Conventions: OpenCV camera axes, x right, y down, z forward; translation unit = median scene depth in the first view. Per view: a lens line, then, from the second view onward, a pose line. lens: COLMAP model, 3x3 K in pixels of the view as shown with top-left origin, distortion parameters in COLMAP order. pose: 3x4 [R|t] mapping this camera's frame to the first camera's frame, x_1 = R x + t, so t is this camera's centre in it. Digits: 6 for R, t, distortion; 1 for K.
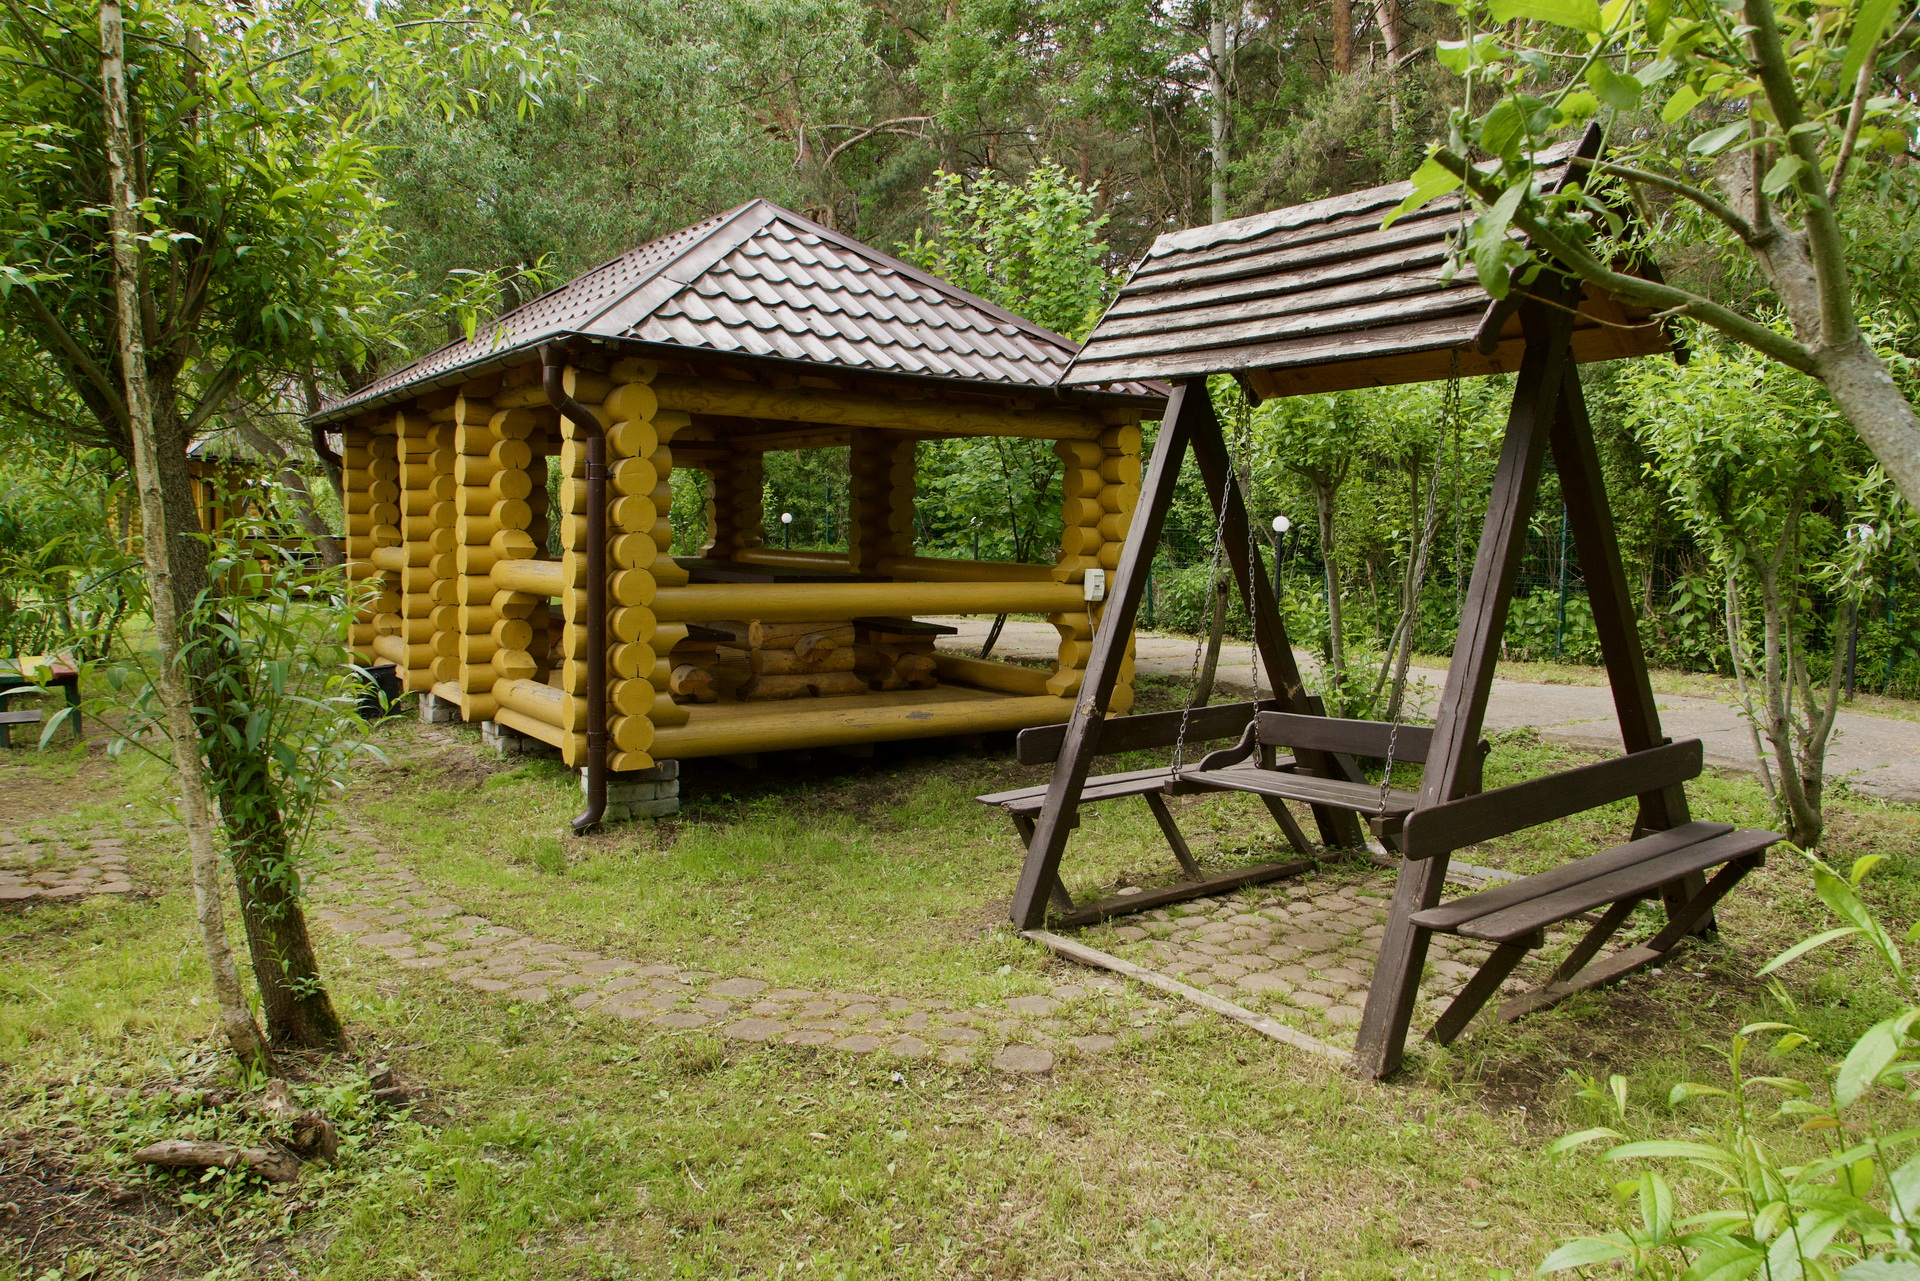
lens RADIAL K [[1270.8, 0, 960.0], [0, 1270.8, 640.5], [0, 0, 1]] dist [0.001271, -0.082514]
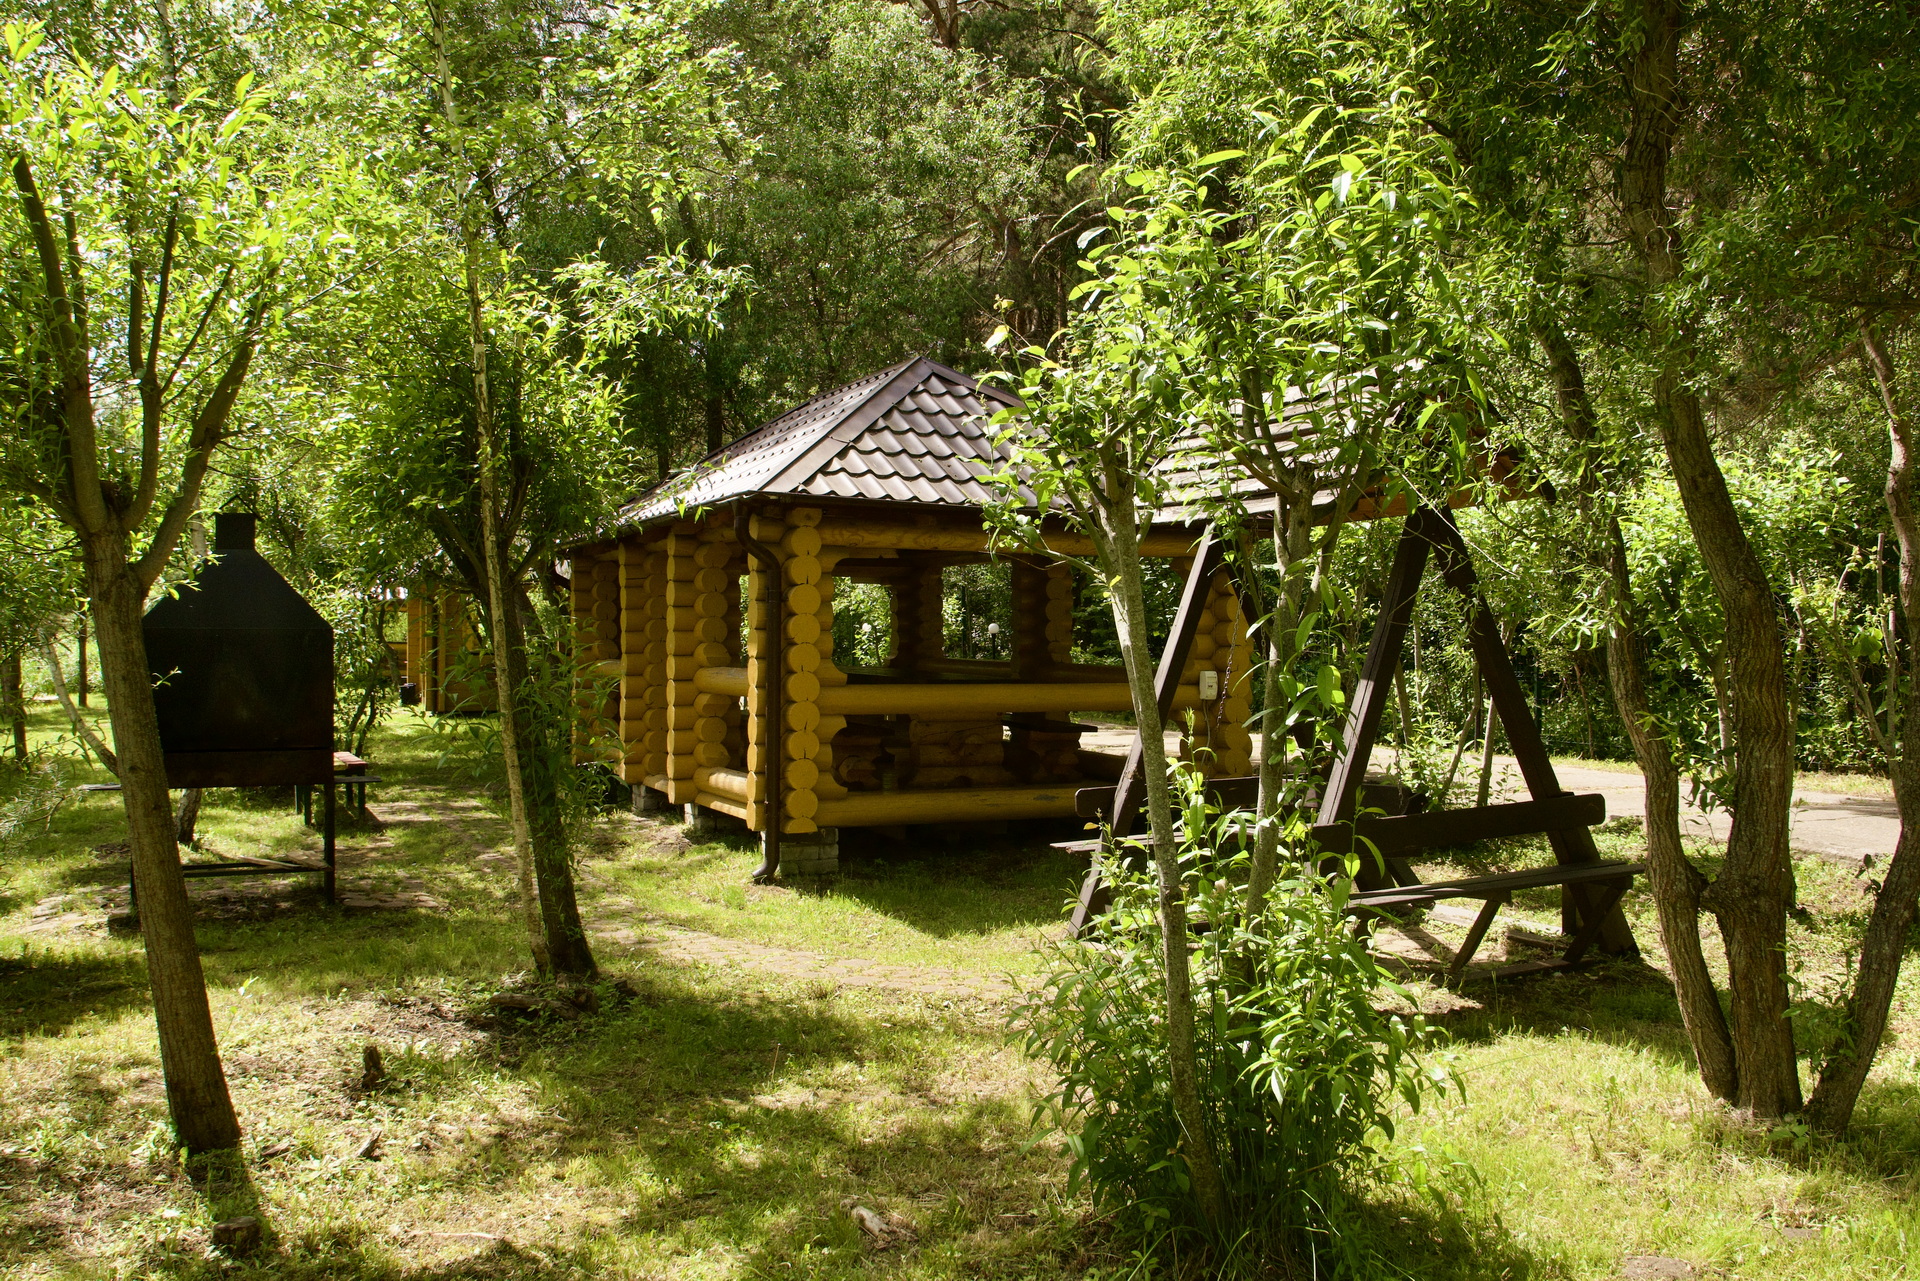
lens RADIAL K [[1353.0, 0, 960.0], [0, 1353.0, 640.5], [0, 0, 1]] dist [-0.060968, -0.000099]
pose [[0.987245, -0.014296, -0.158565, 0.097039], [0.000765, 0.996375, -0.085067, 0.022698], [0.159206, 0.083861, 0.983677, -0.259022]]
